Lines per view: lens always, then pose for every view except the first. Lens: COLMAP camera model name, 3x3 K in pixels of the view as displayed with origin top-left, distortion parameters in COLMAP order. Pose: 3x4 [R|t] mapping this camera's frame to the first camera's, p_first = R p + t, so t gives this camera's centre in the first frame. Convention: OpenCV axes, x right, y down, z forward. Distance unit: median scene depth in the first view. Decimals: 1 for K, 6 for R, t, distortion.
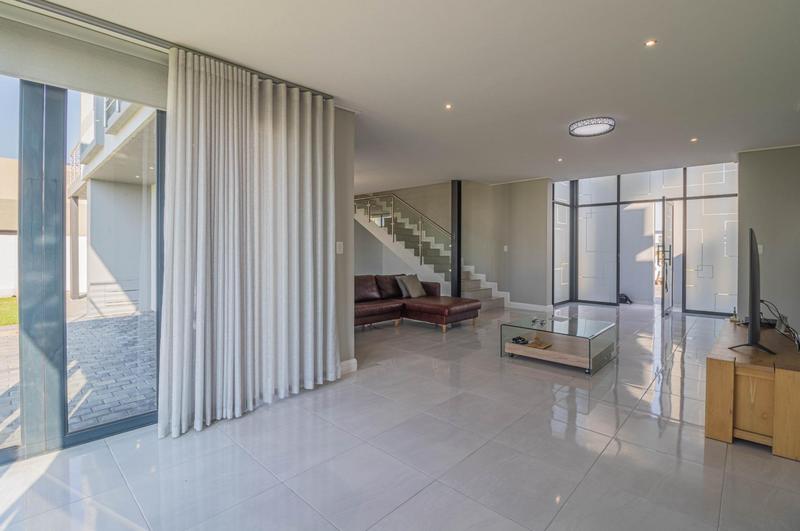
lens RADIAL K [[375.5, 0, 398.4], [0, 375.5, 249.7], [0, 0, 1]] dist [-0.013652, -0.000257]
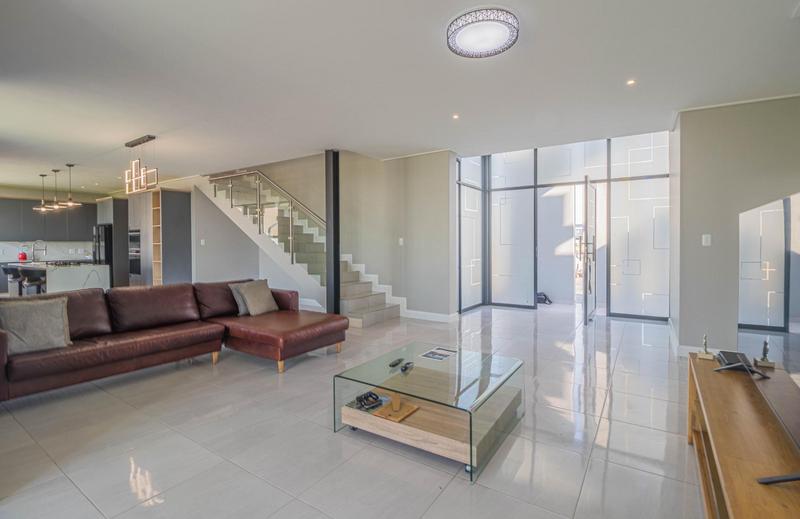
lens RADIAL K [[378.1, 0, 400.1], [0, 378.1, 247.2], [0, 0, 1]] dist [0.001214, 0.000056]
pose [[0.985226, -0.009914, 0.170972, 0.155938], [0.007853, 0.999888, 0.012727, -0.001452], [-0.171079, -0.011196, 0.985194, 0.235637]]
